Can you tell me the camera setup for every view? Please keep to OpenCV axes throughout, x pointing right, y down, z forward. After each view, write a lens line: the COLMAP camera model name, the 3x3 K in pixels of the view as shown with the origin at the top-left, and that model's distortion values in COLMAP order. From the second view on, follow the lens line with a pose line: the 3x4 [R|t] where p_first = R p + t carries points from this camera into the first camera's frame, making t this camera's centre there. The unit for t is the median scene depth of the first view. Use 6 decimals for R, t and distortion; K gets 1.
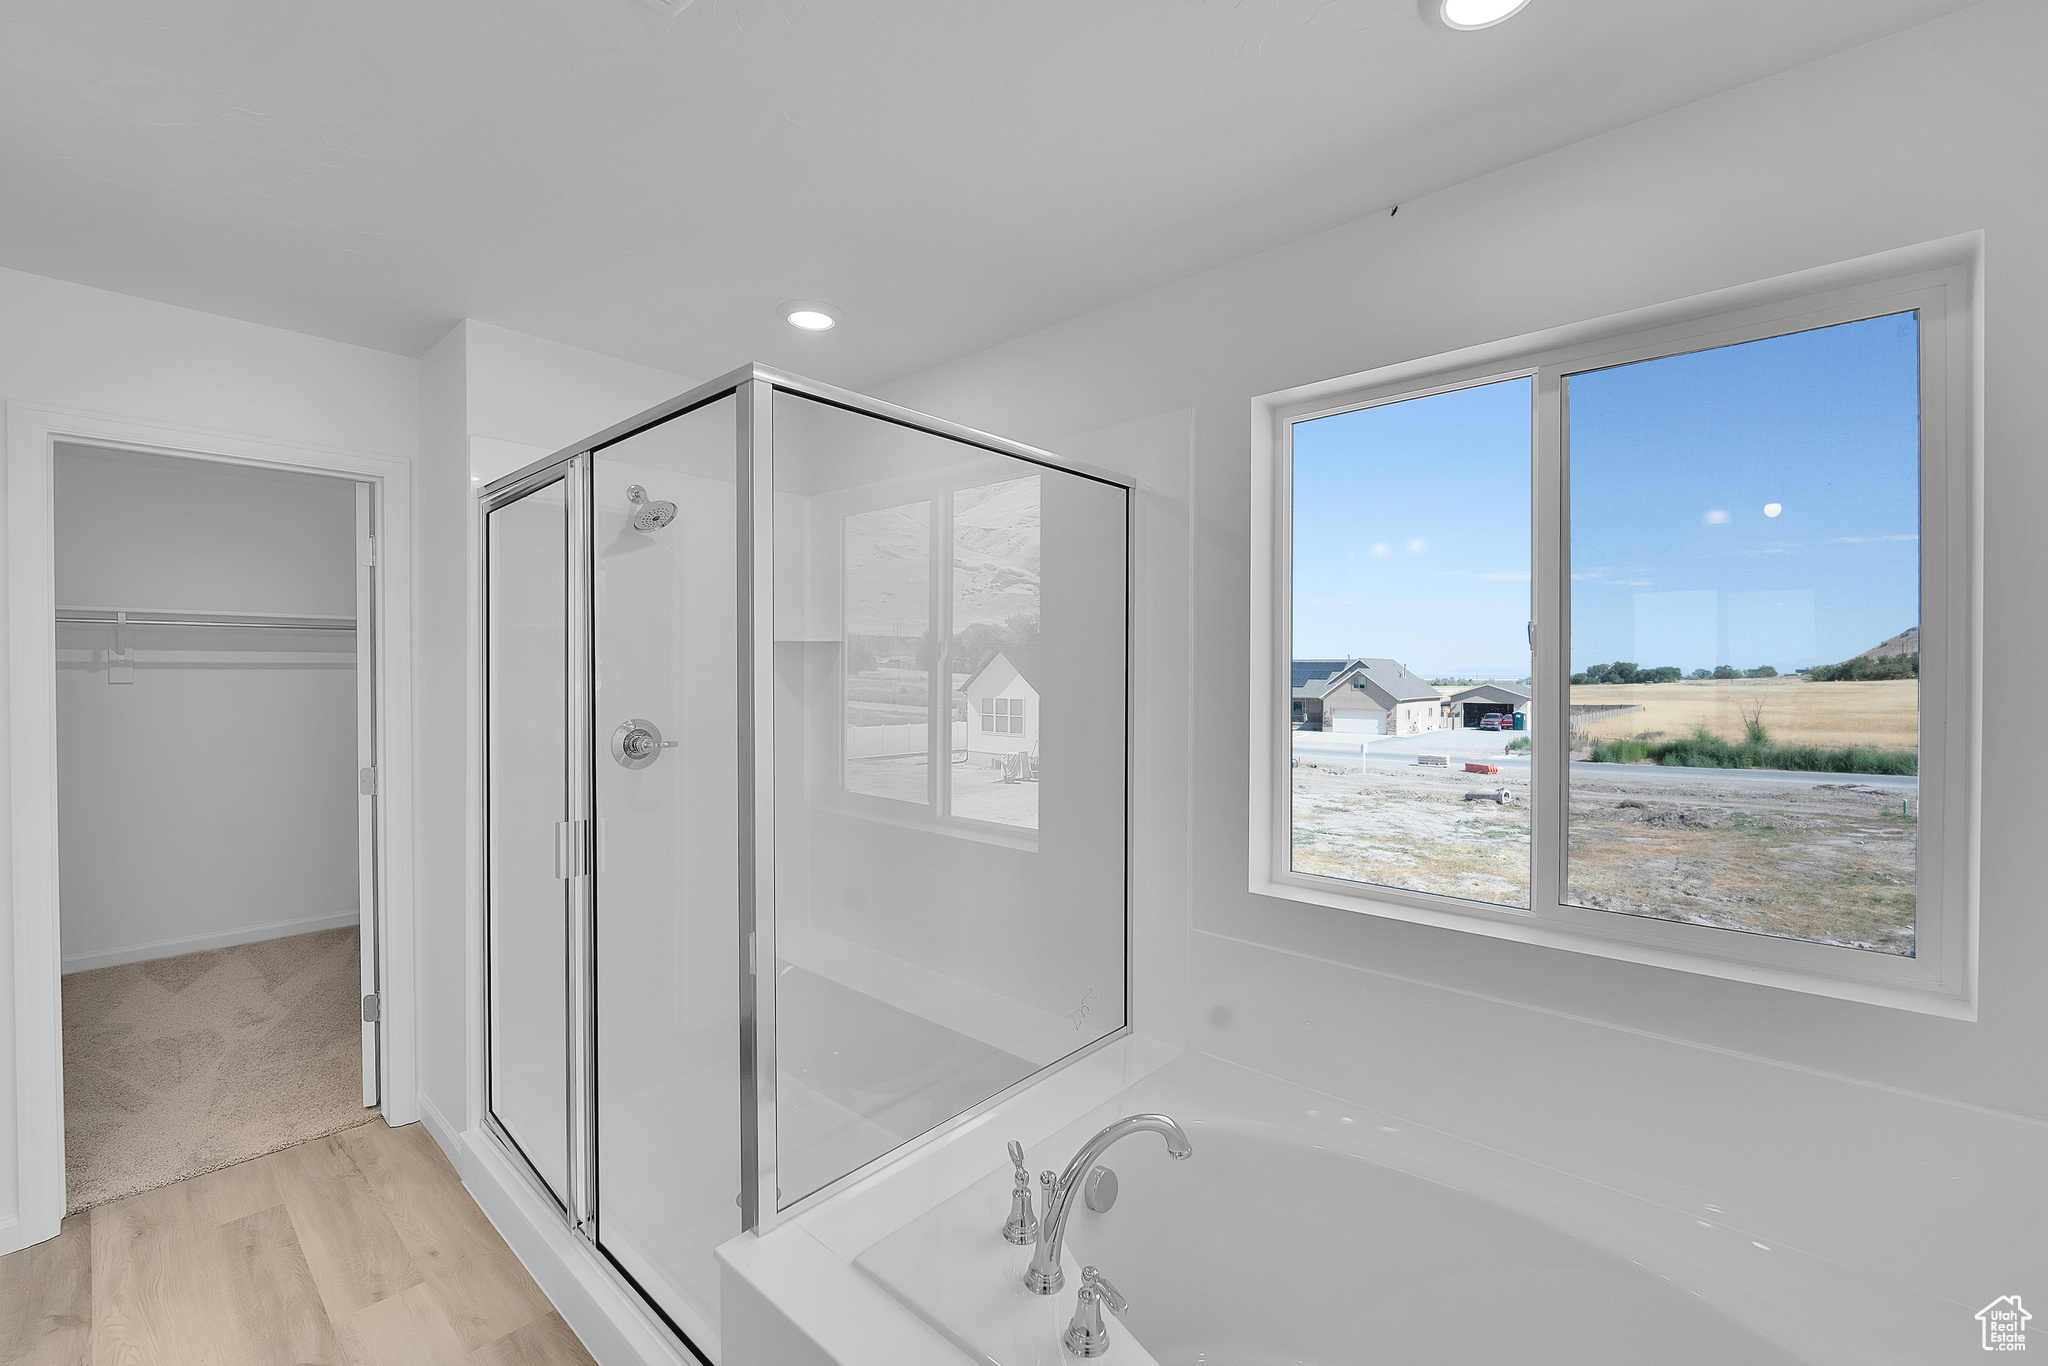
lens RADIAL K [[852.7, 0, 1019.9], [0, 852.7, 681.8], [0, 0, 1]] dist [-0.012156, 0.000718]
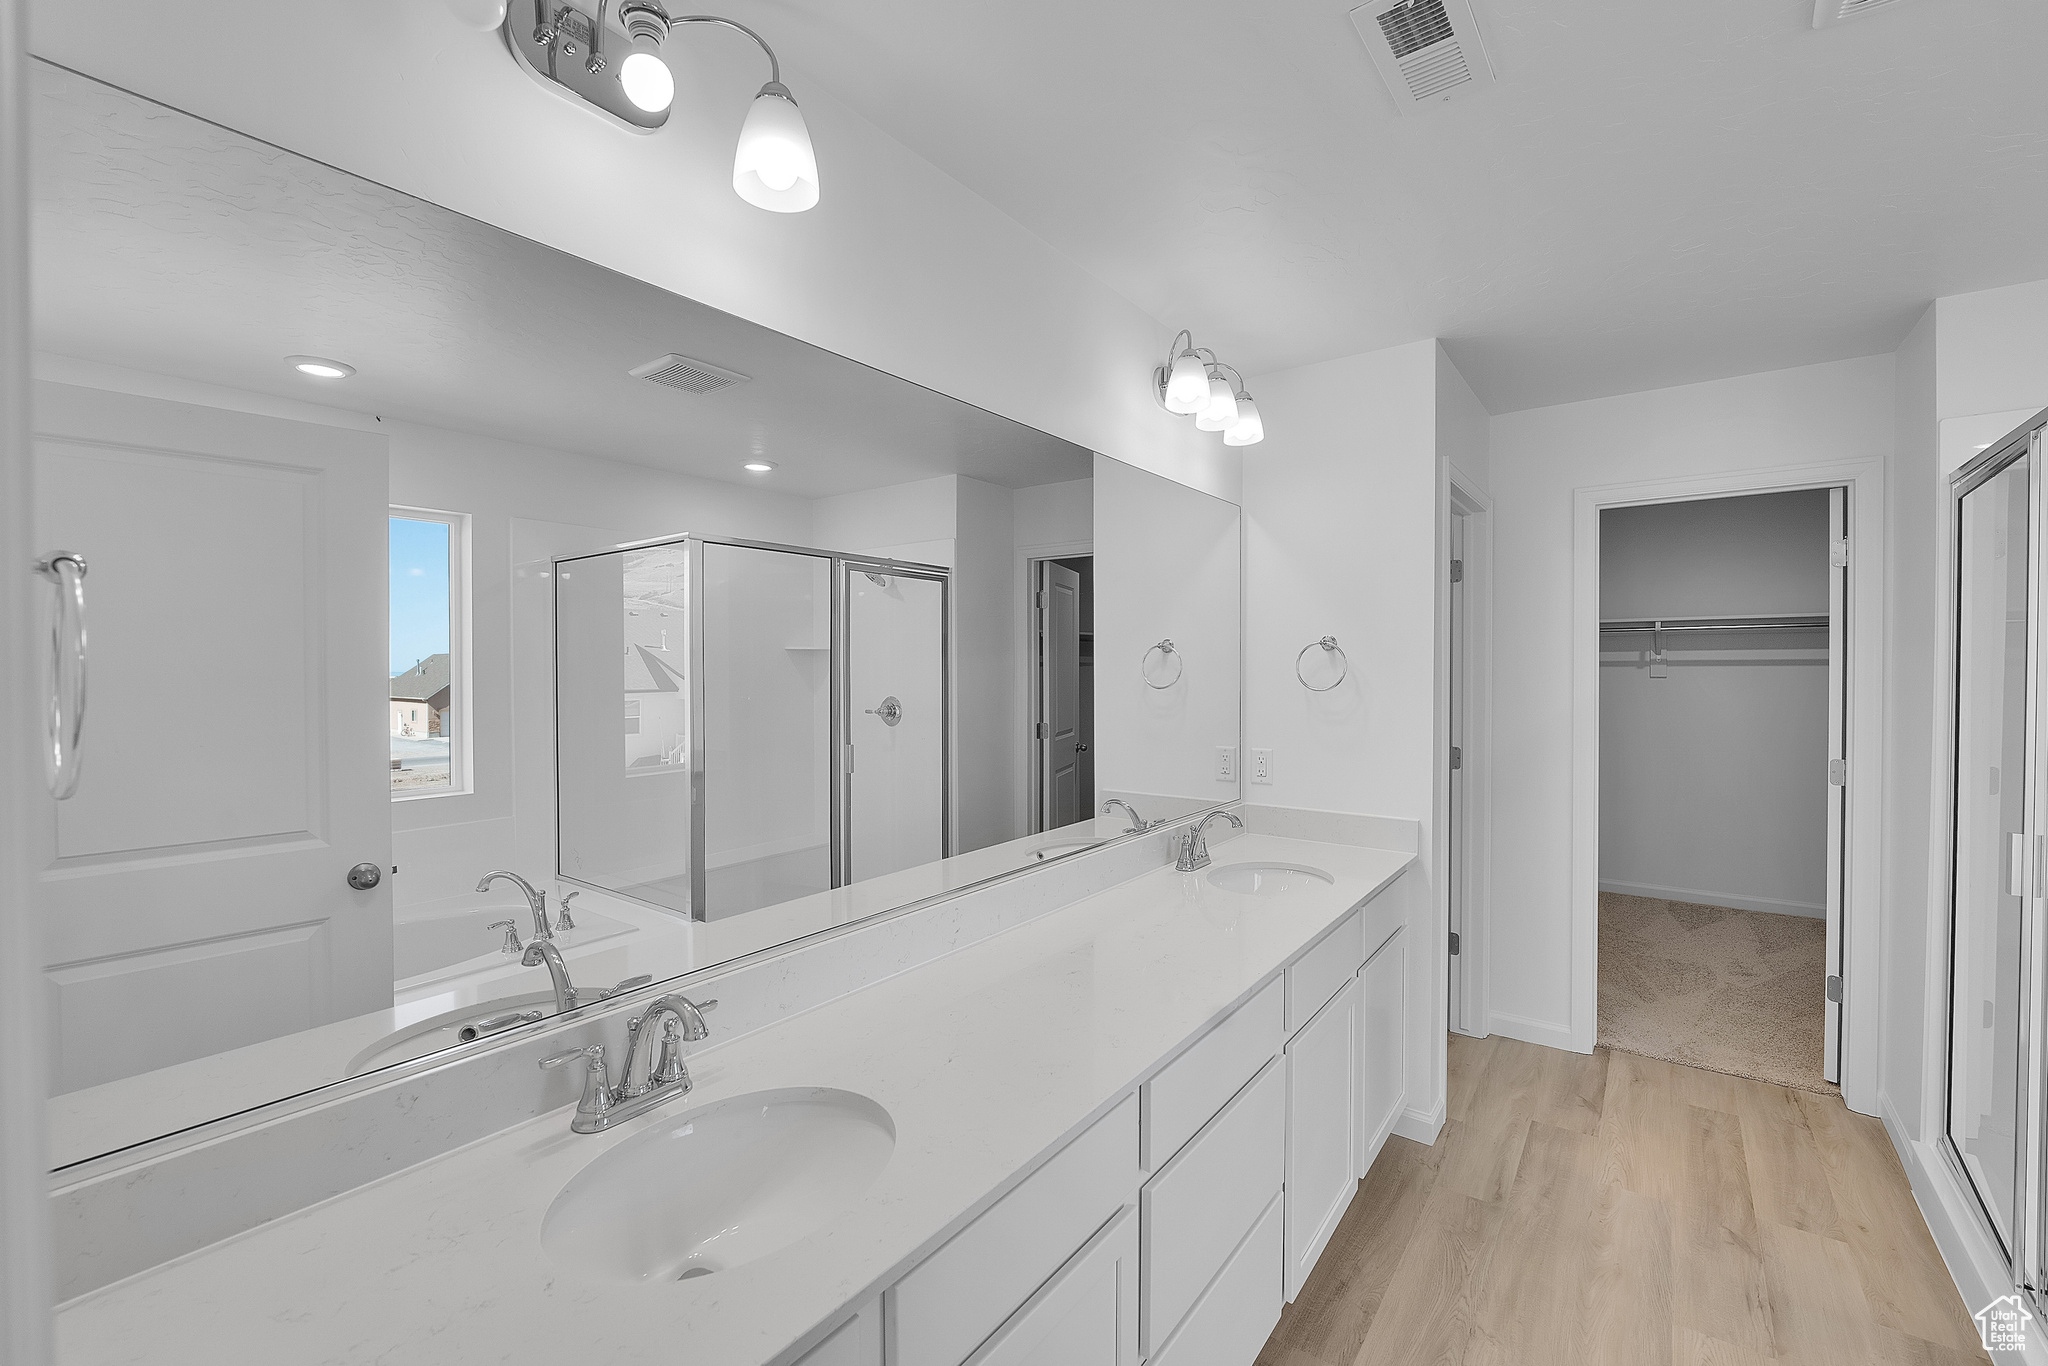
lens RADIAL K [[852.7, 0, 1019.9], [0, 852.7, 681.8], [0, 0, 1]] dist [-0.012156, 0.000718]
pose [[0.081017, 0.013457, -0.996622, 0.197985], [-0.009522, 0.999874, 0.012727, 0.002140], [0.996667, 0.008459, 0.081135, -0.100270]]
